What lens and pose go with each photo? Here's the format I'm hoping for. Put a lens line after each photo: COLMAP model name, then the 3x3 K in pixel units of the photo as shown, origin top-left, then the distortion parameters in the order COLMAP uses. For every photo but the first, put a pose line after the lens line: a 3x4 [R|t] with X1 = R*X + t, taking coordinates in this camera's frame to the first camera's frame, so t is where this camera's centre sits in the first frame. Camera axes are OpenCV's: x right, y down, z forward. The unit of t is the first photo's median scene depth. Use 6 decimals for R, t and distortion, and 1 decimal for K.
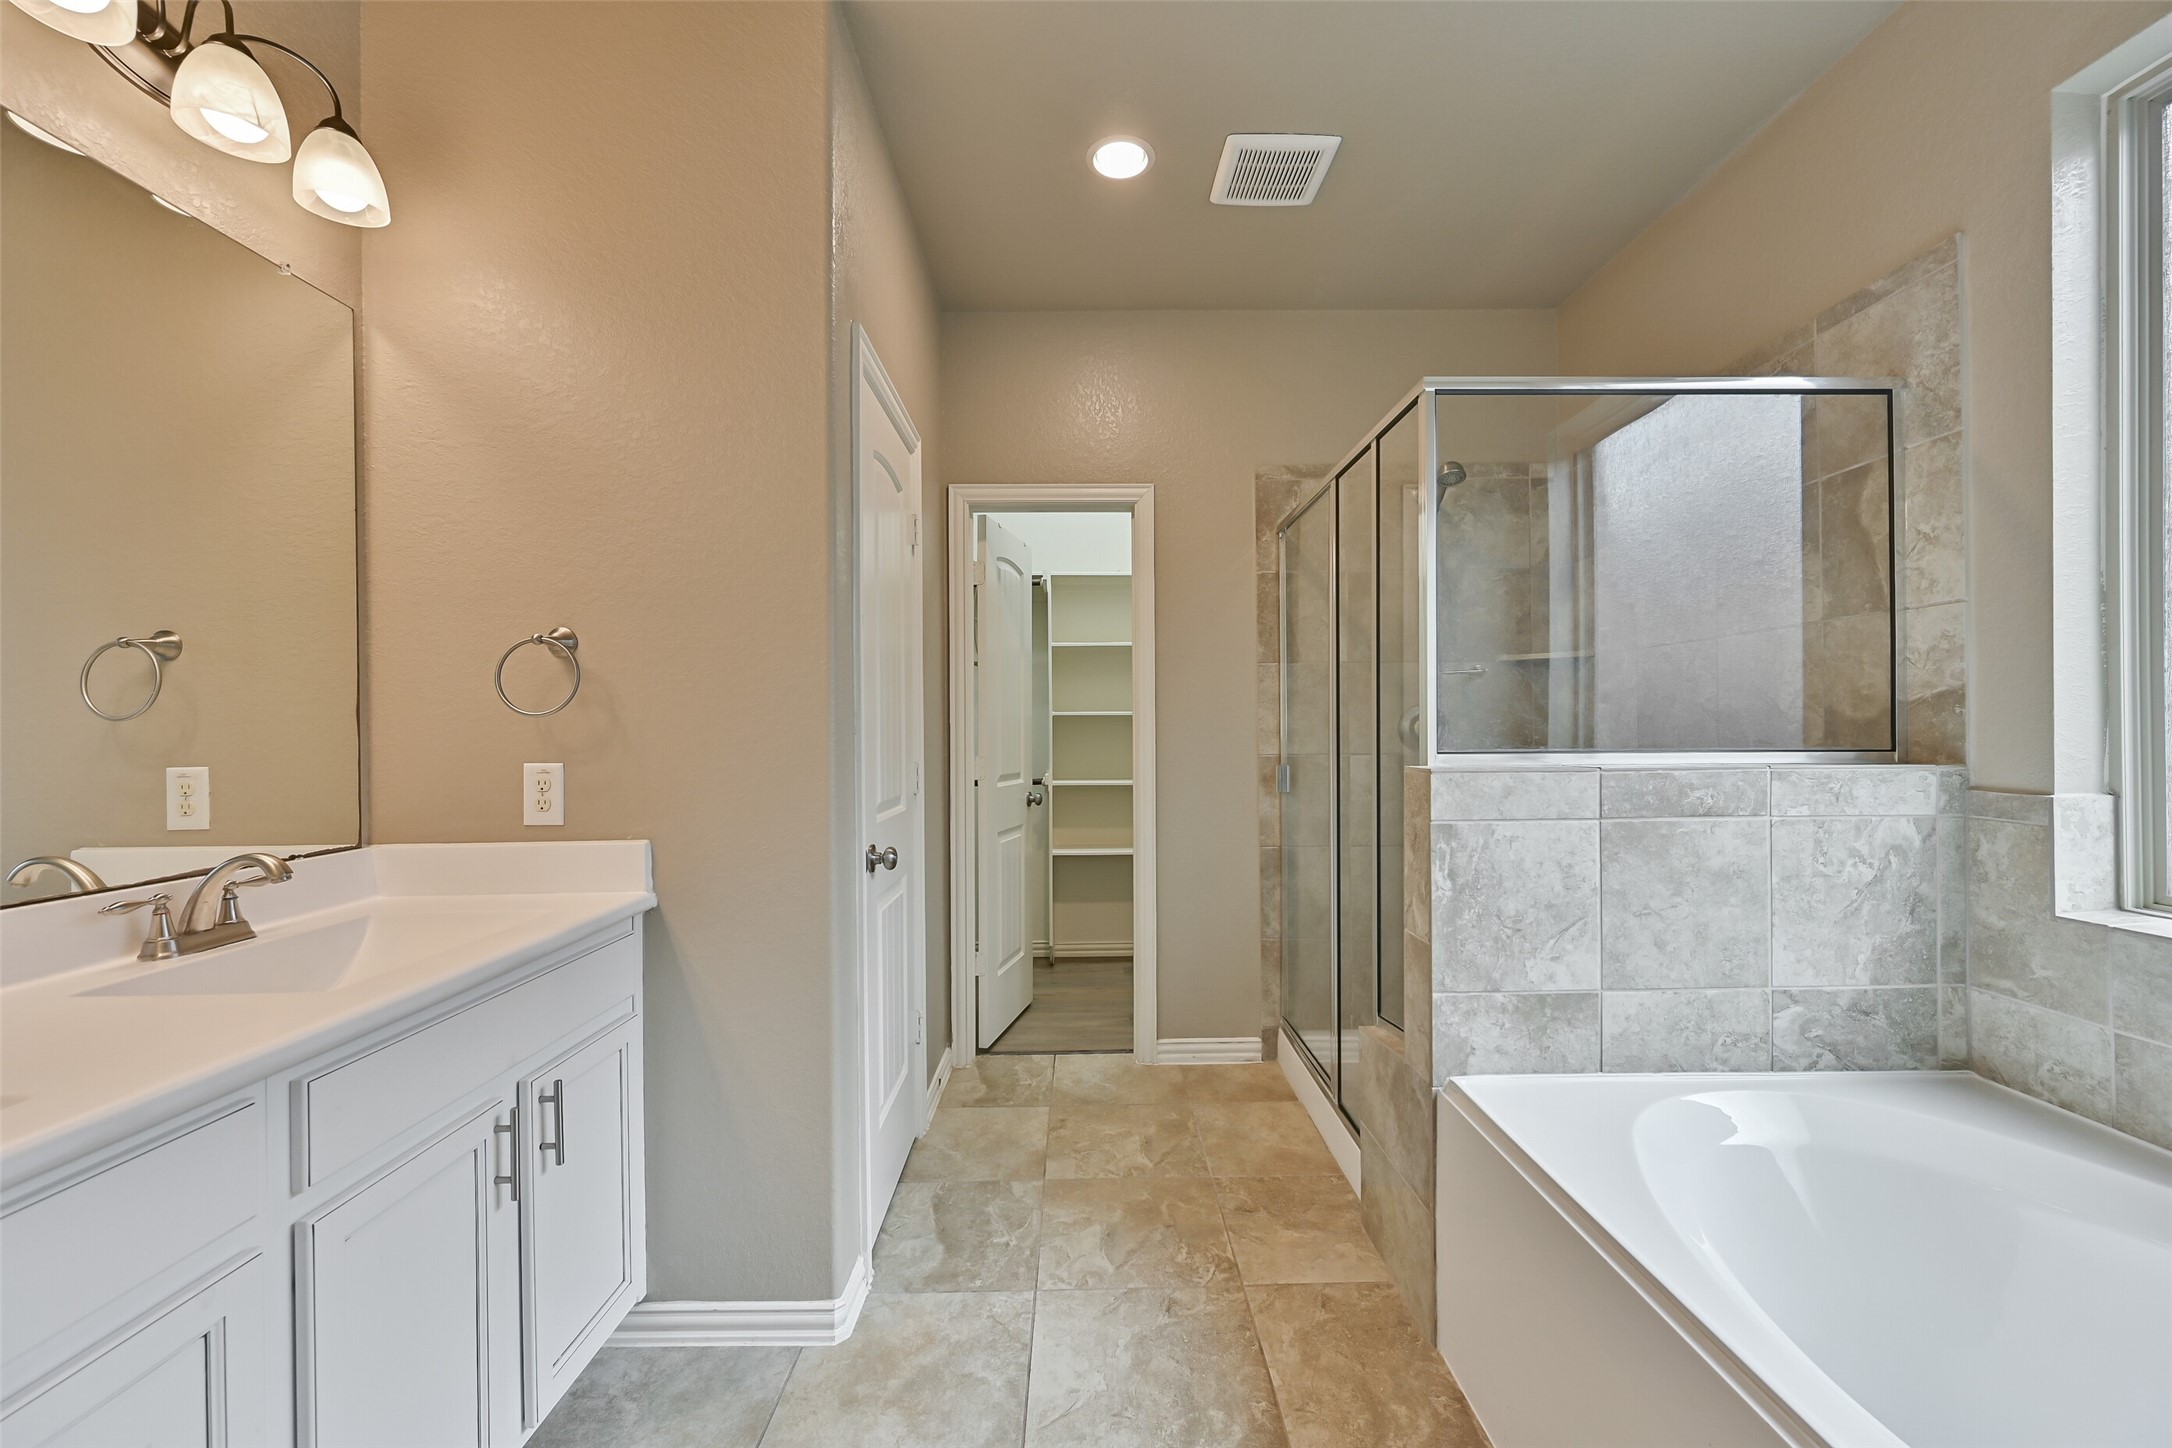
lens RADIAL K [[863.9, 0, 1094.8], [0, 863.9, 728.8], [0, 0, 1]] dist [0.002887, 0.000342]
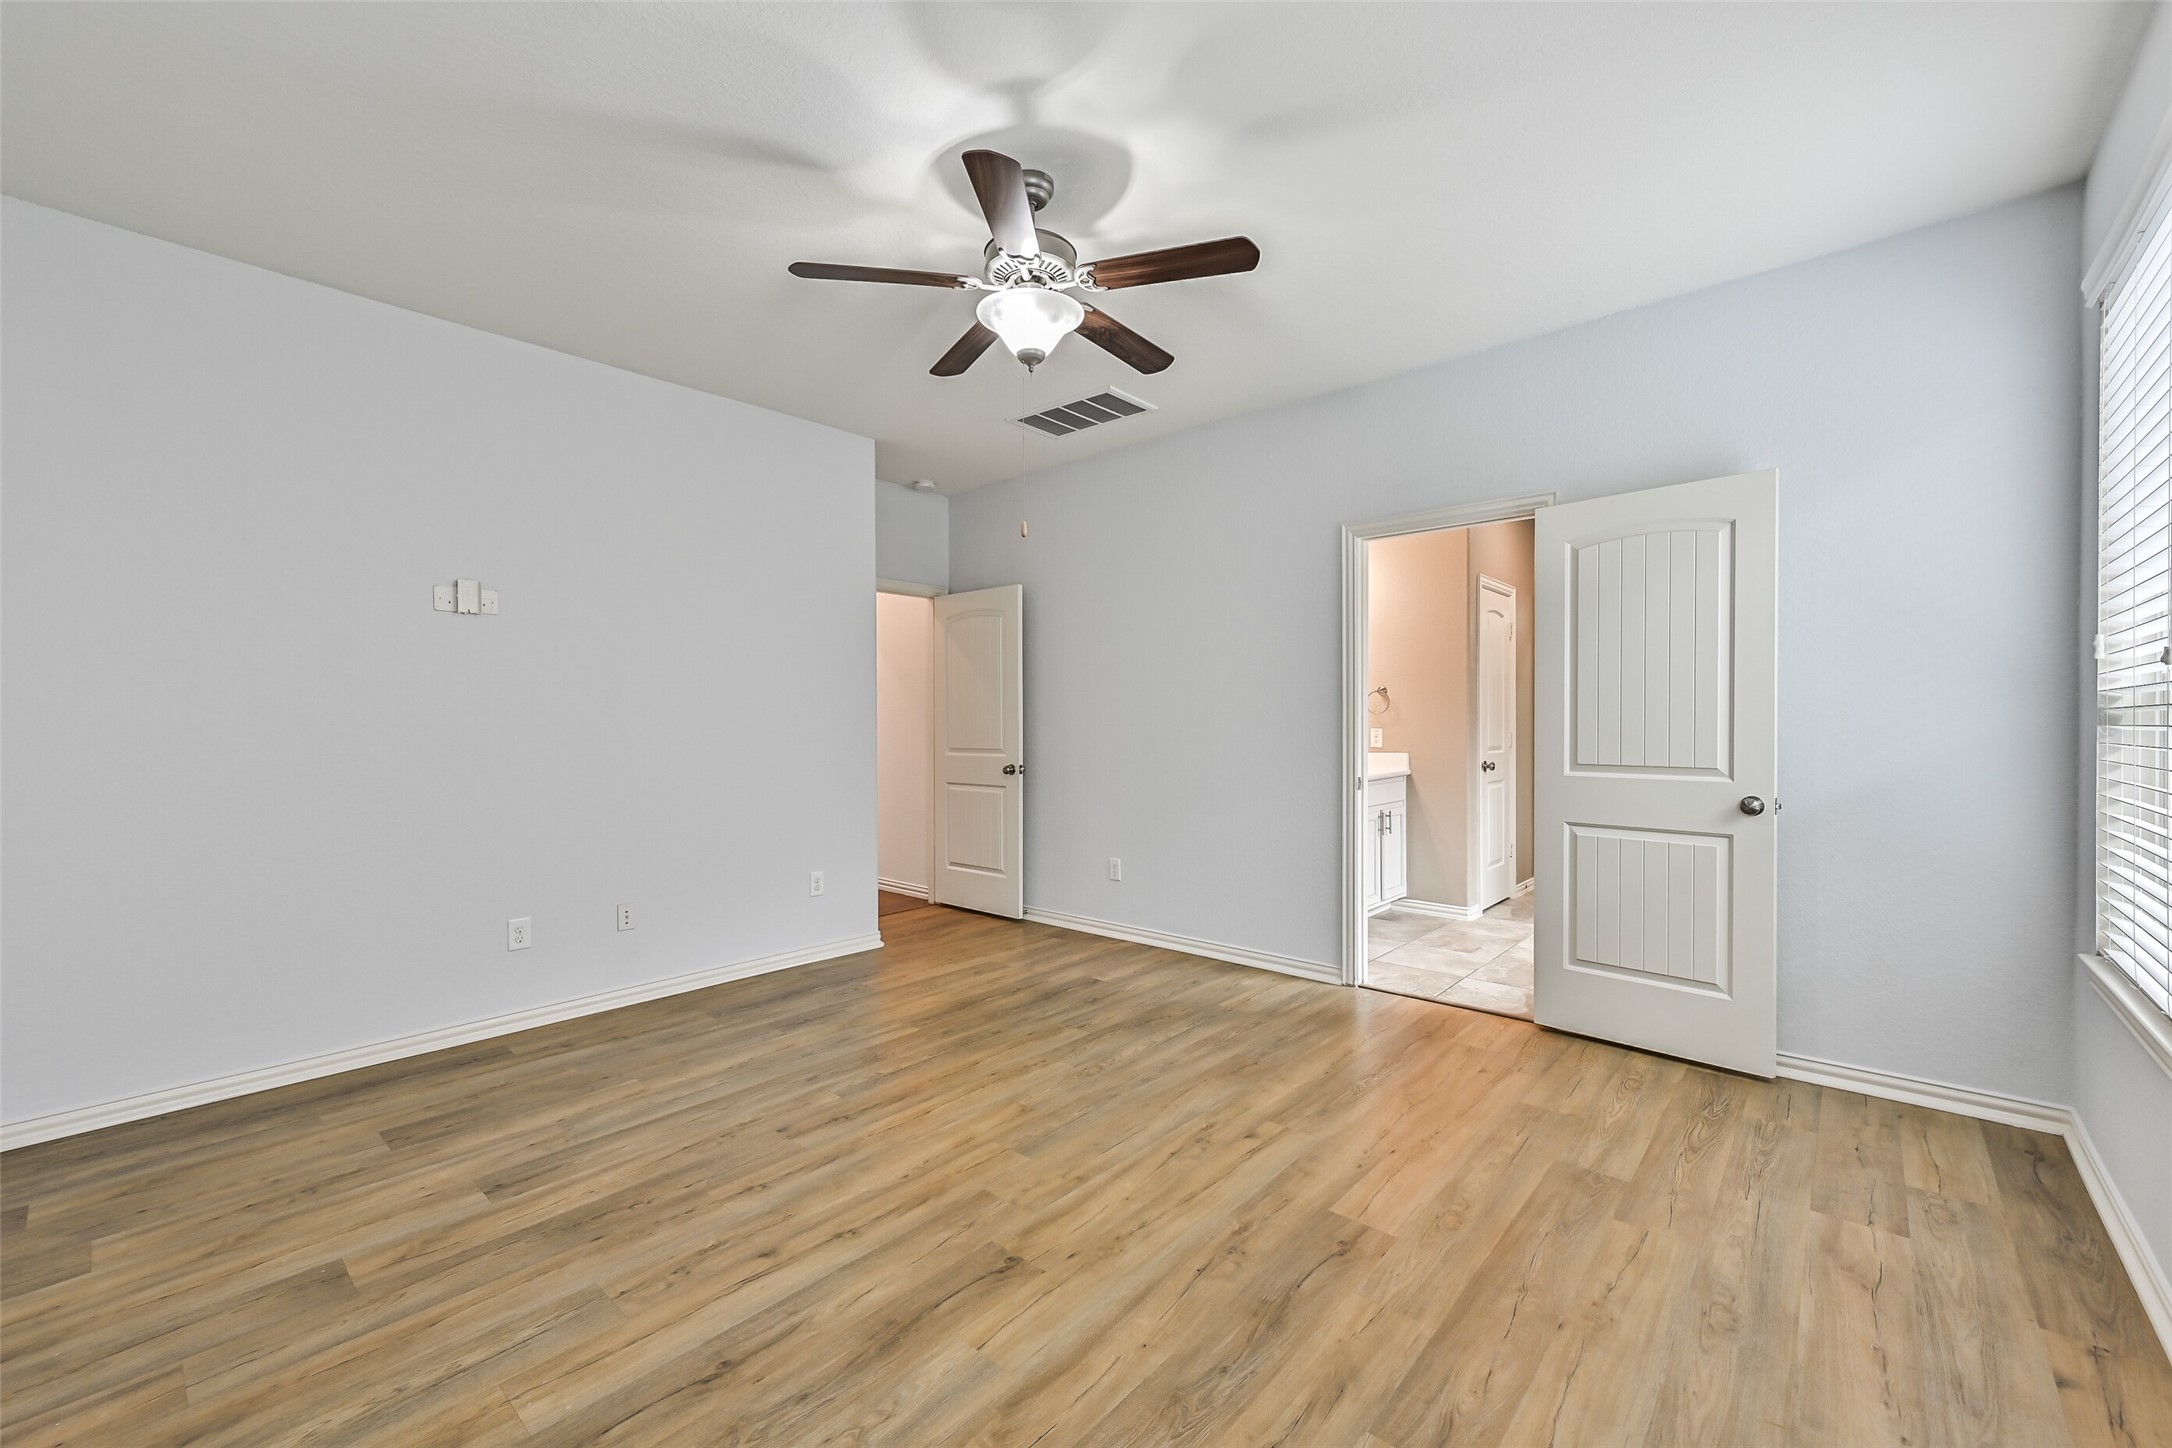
lens RADIAL K [[863.9, 0, 1094.8], [0, 863.9, 728.8], [0, 0, 1]] dist [0.002887, 0.000342]
pose [[0.740527, 0.008838, -0.671968, 0.656303], [-0.002092, 0.999939, 0.010846, 0.008729], [0.672023, -0.006626, 0.740501, -1.827692]]
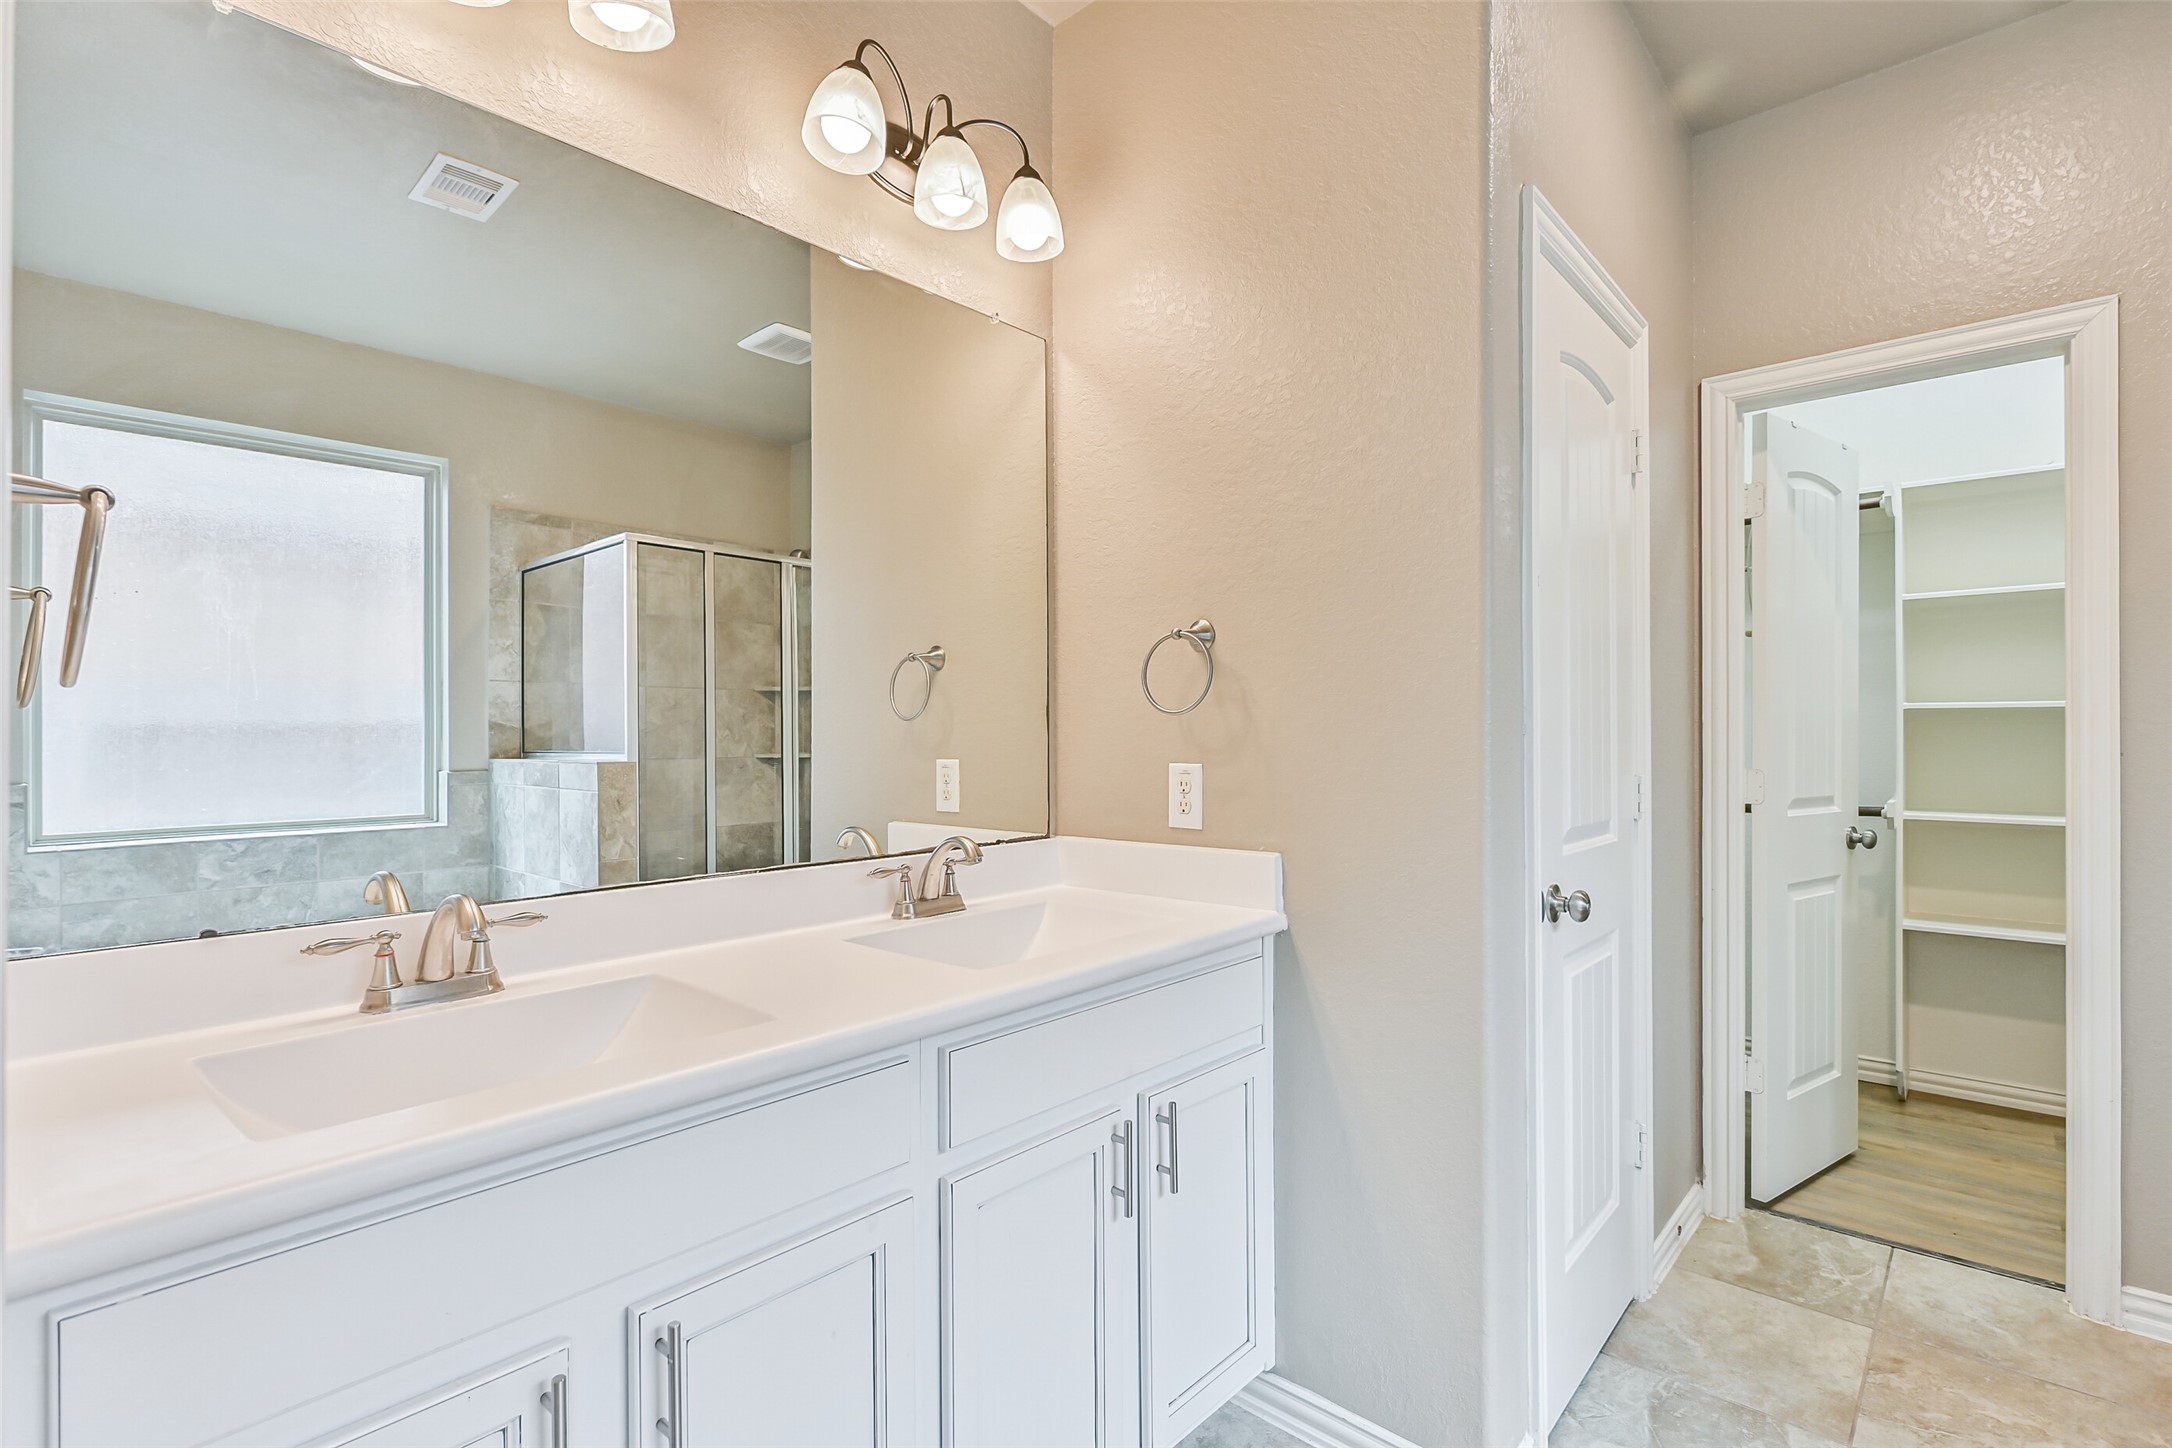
lens RADIAL K [[1020.6, 0, 1084.6], [0, 1020.6, 729.0], [0, 0, 1]] dist [0.001083, 0.000357]
pose [[0.734626, 0.002462, -0.678468, 0.040096], [-0.002651, 0.999996, 0.000758, 0.000904], [0.678467, 0.001241, 0.734630, 0.084505]]
